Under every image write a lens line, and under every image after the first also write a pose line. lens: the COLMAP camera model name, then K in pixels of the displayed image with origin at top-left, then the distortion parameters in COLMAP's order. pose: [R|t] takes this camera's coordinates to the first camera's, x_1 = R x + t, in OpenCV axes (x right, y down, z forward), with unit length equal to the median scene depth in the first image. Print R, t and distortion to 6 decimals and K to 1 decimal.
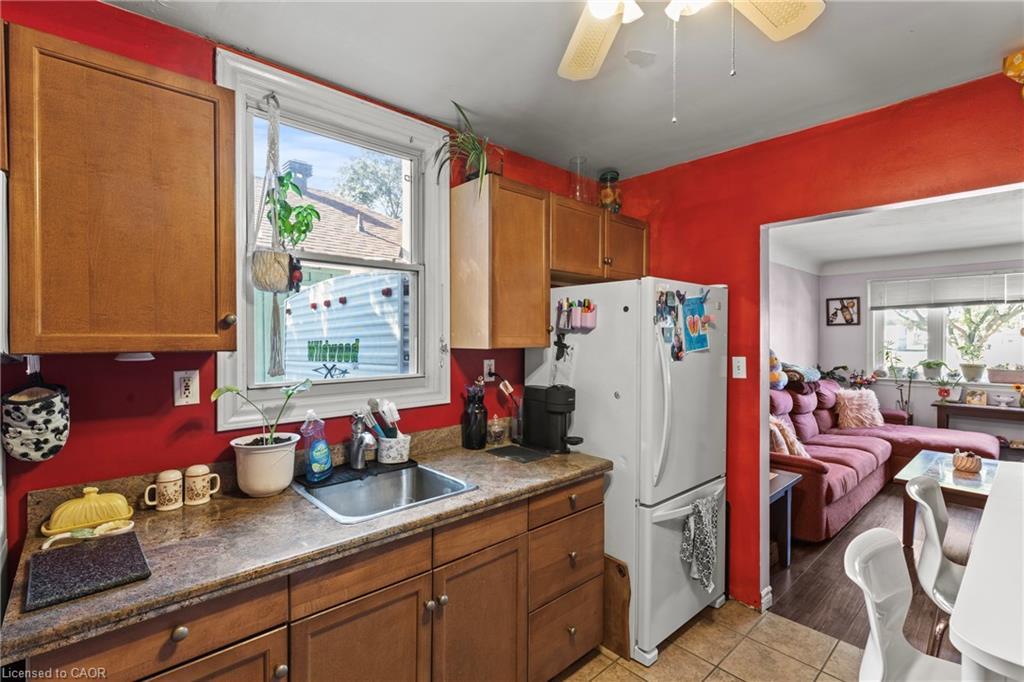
lens RADIAL K [[462.3, 0, 506.3], [0, 462.3, 340.8], [0, 0, 1]] dist [0.002454, 0.000334]
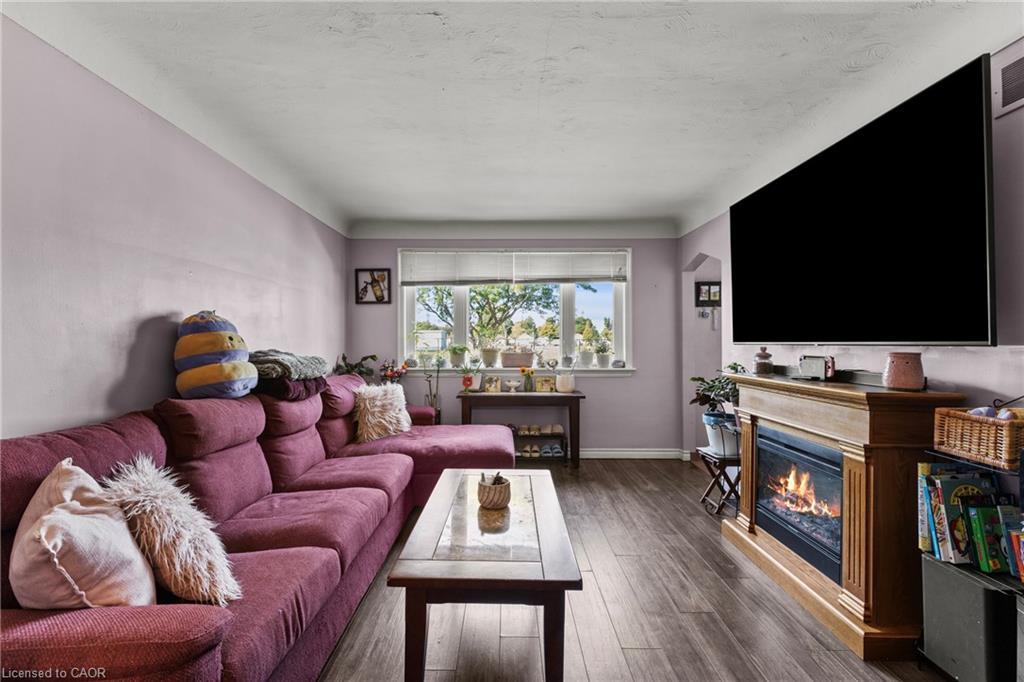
lens RADIAL K [[454.4, 0, 503.6], [0, 454.4, 339.0], [0, 0, 1]] dist [0.000454, -0.000895]
pose [[0.670048, 0.003370, 0.742310, 0.770902], [0.005779, 0.999936, -0.009756, 0.088859], [-0.742295, 0.010827, 0.669985, 0.814998]]
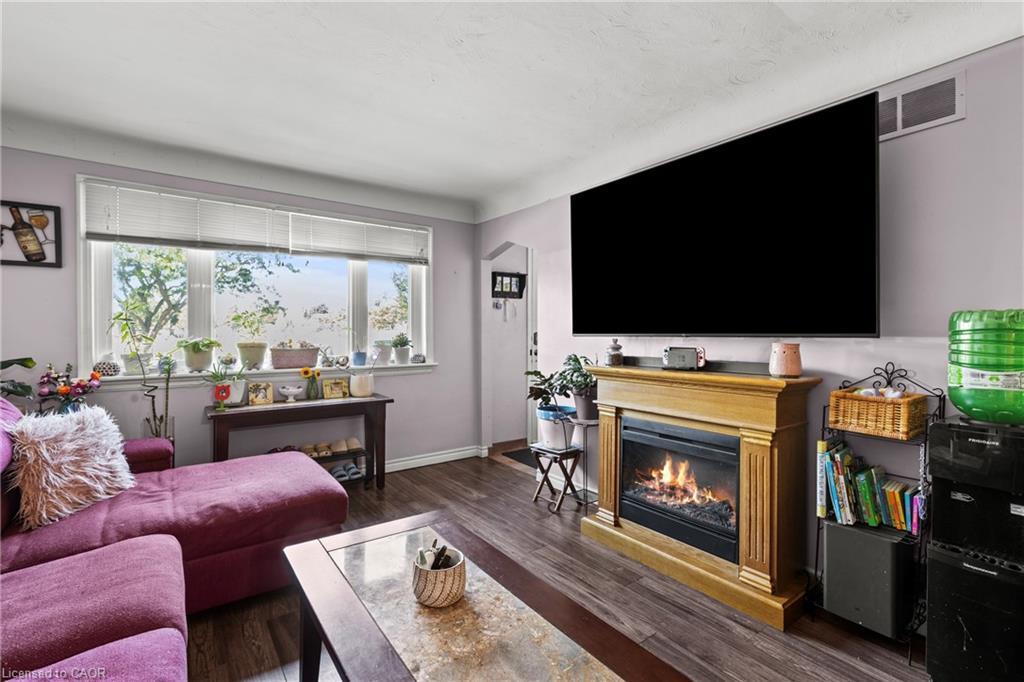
lens RADIAL K [[460.6, 0, 499.6], [0, 460.6, 332.2], [0, 0, 1]] dist [-0.000025, -0.000389]
pose [[0.100855, -0.000082, 0.994901, 0.864450], [0.006943, 0.999976, -0.000621, 0.083450], [-0.994877, 0.006971, 0.100853, 1.280915]]
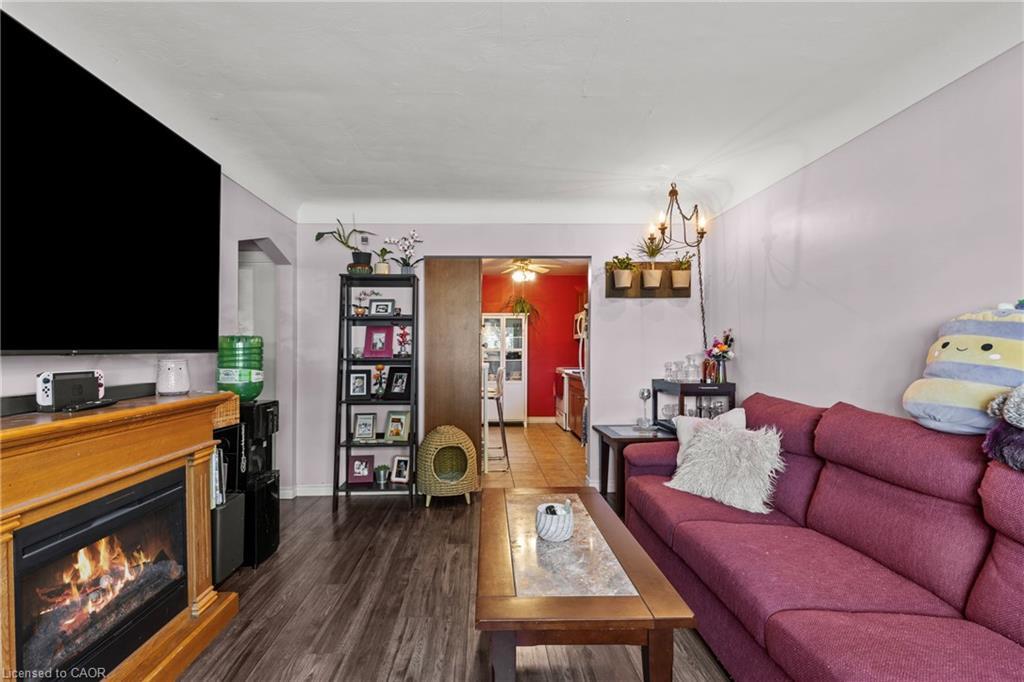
lens RADIAL K [[459.1, 0, 495.4], [0, 459.1, 351.8], [0, 0, 1]] dist [0.001740, 0.000070]
pose [[-0.648037, 0.003916, -0.761599, 2.145343], [-0.004571, 0.999949, 0.009031, 0.081173], [0.761595, 0.009334, -0.647986, 1.910644]]
